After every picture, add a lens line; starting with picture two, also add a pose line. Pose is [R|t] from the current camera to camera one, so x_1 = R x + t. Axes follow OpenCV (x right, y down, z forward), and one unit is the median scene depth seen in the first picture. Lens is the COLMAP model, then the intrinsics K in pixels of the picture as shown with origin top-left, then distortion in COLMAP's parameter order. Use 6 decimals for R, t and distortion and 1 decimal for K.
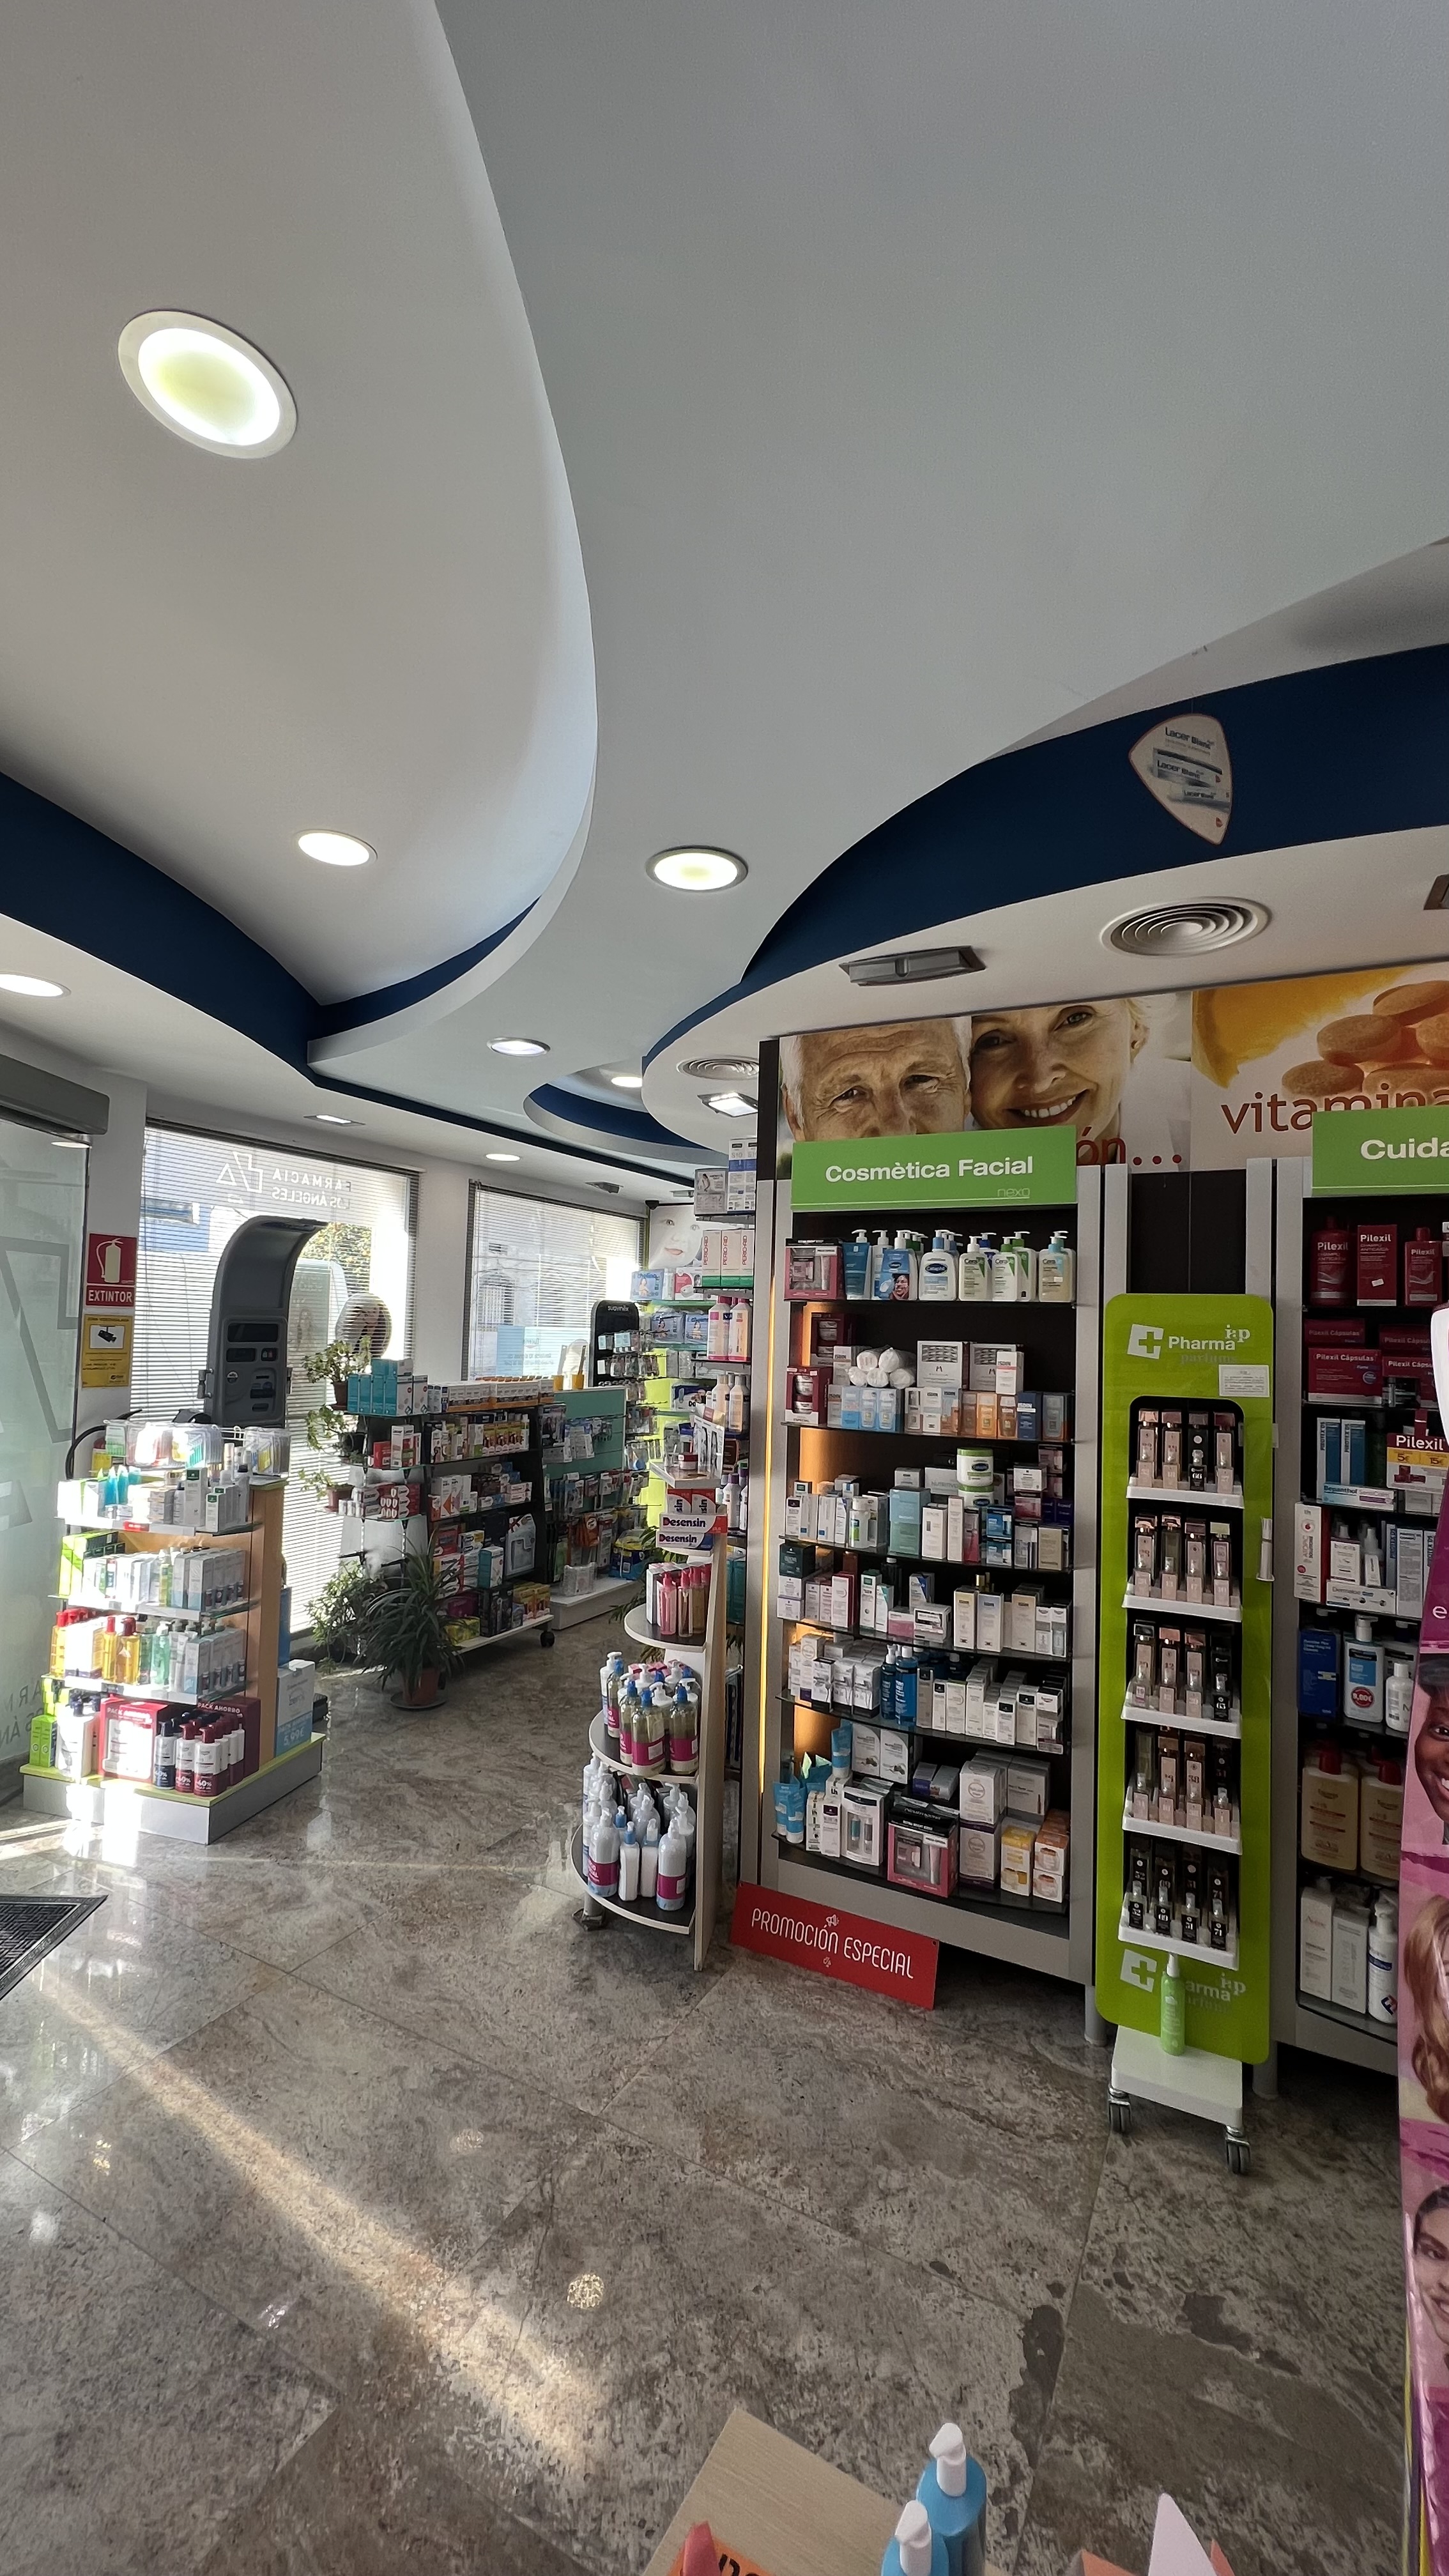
lens RADIAL K [[1044.1, 0, 722.4], [0, 1044.1, 1287.3], [0, 0, 1]] dist [0.003966, 0.000288]
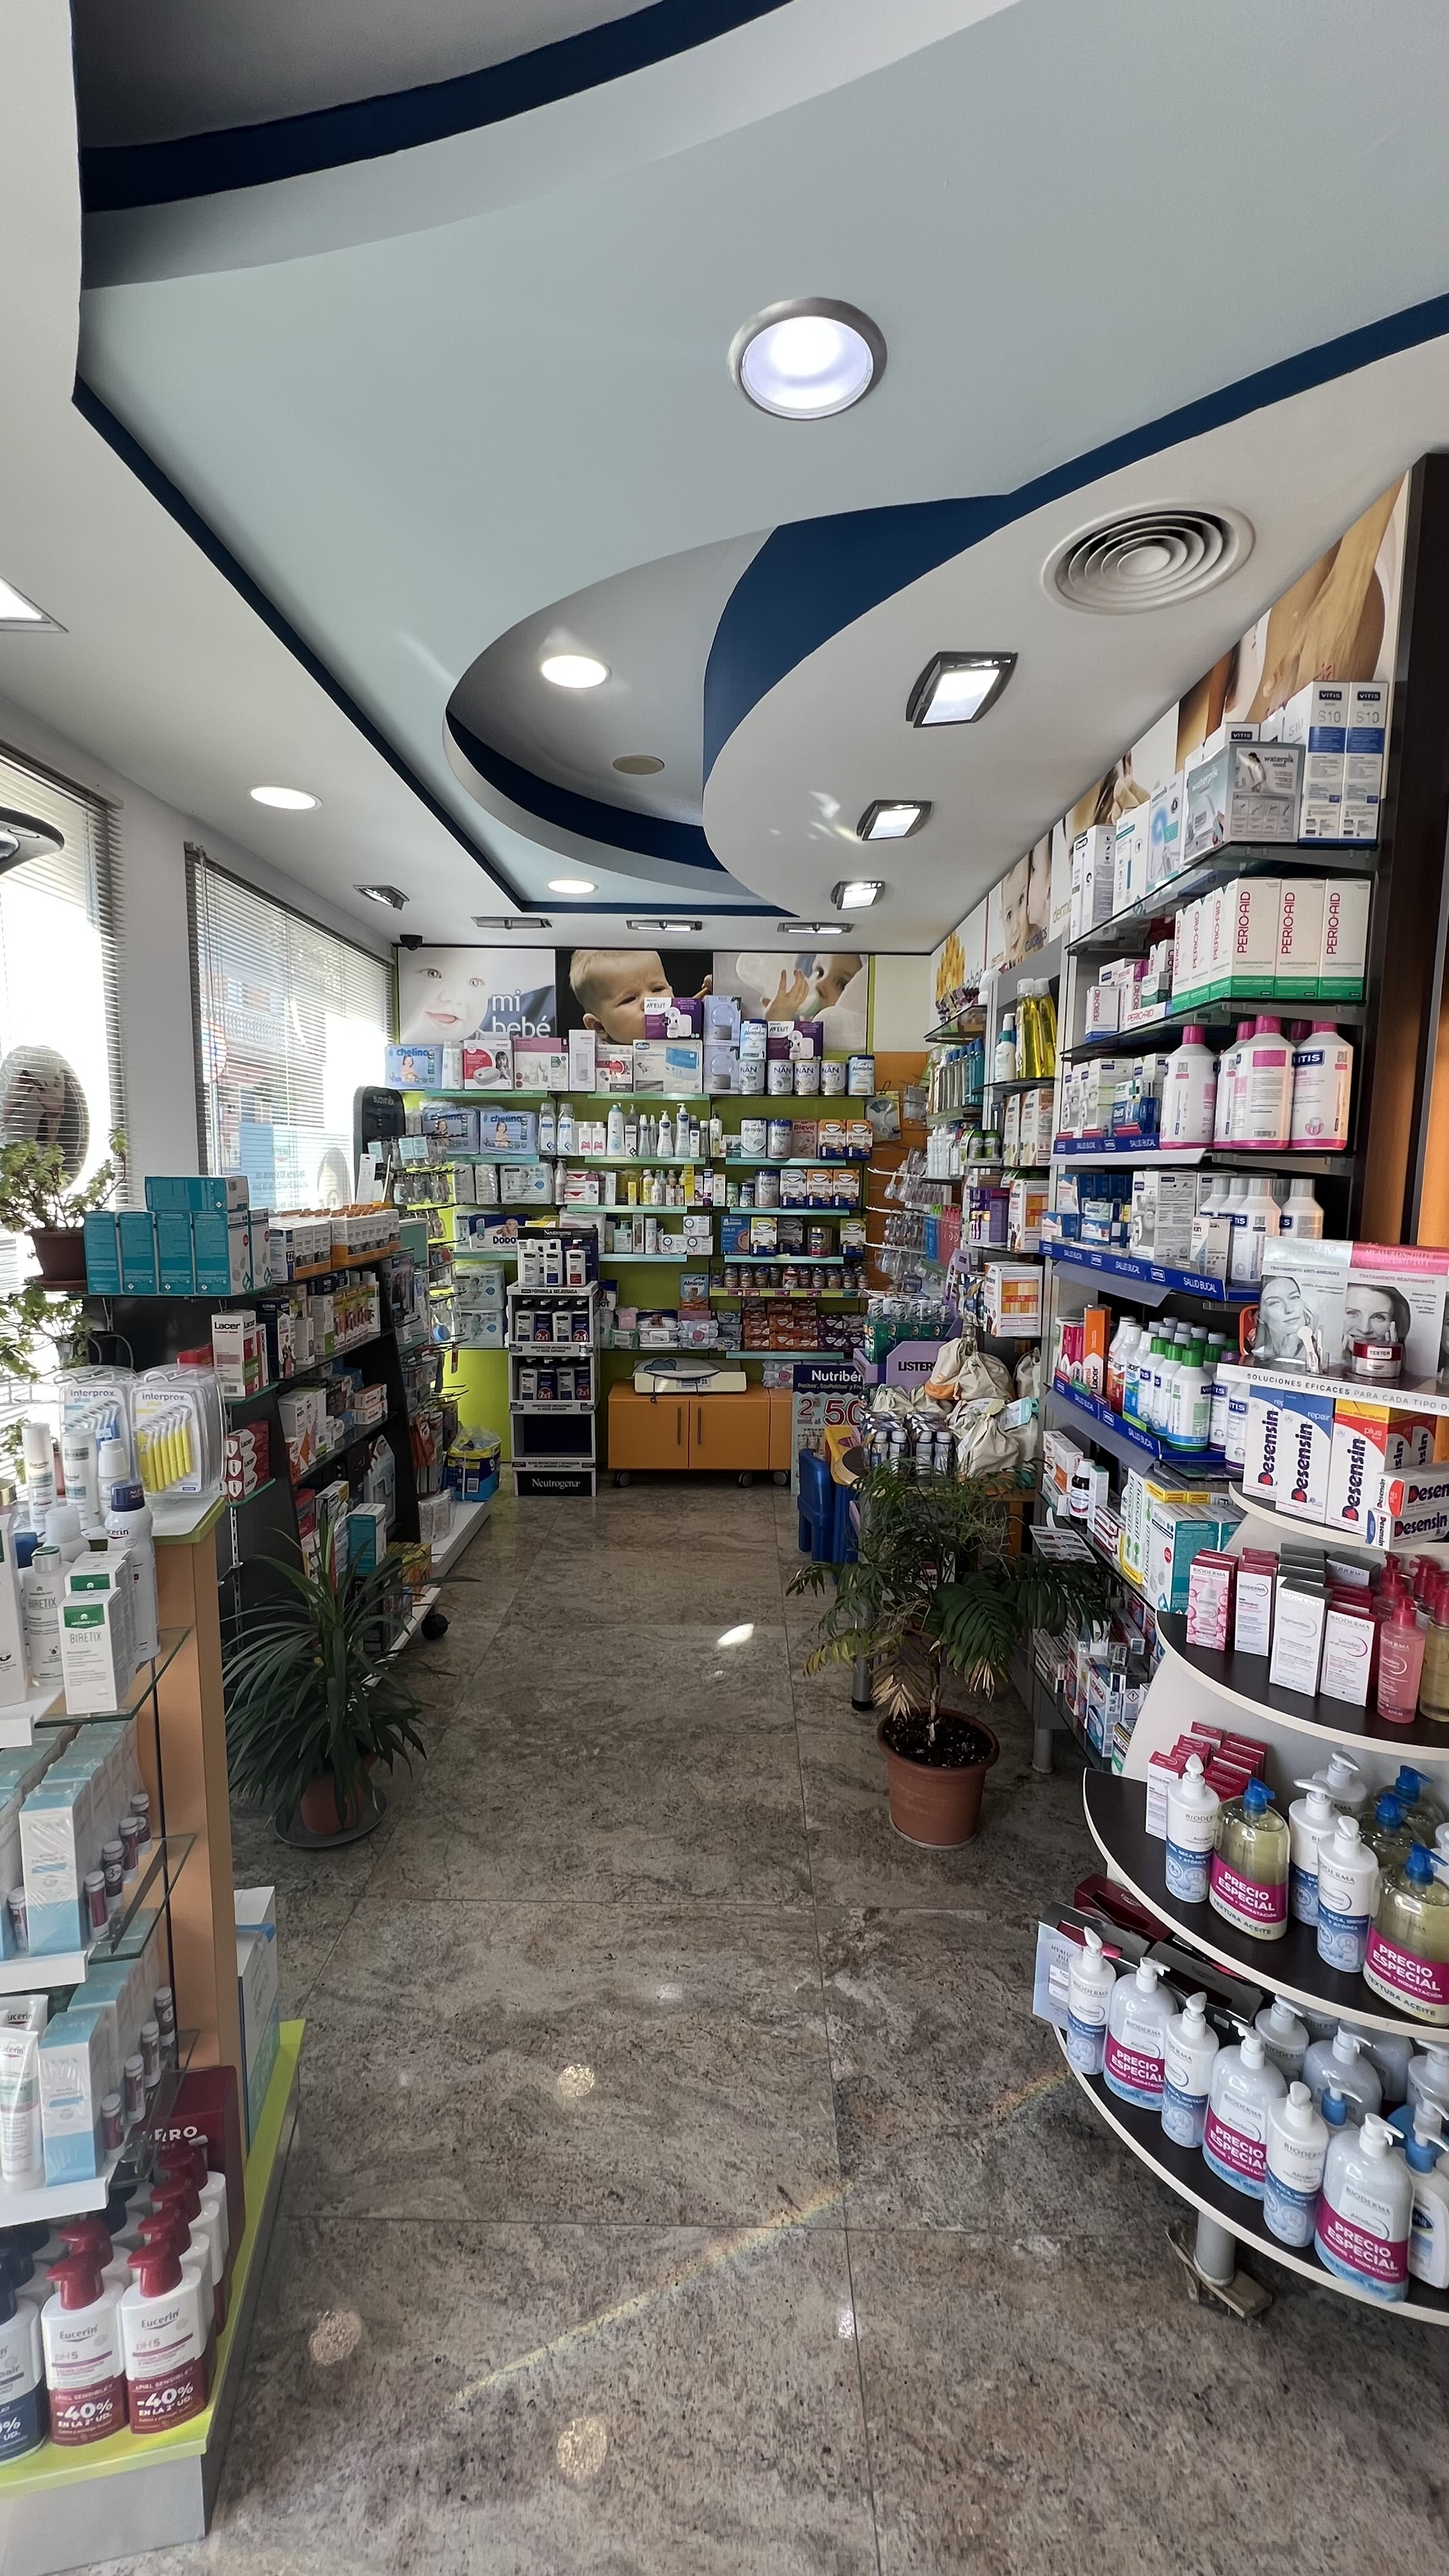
lens RADIAL K [[1044.1, 0, 728.6], [0, 1044.1, 1291.6], [0, 0, 1]] dist [0.003966, 0.000288]
pose [[0.885380, -0.071971, 0.459263, -0.282437], [-0.008559, 0.985252, 0.170898, 0.031929], [-0.464789, -0.155241, 0.871706, 0.404896]]
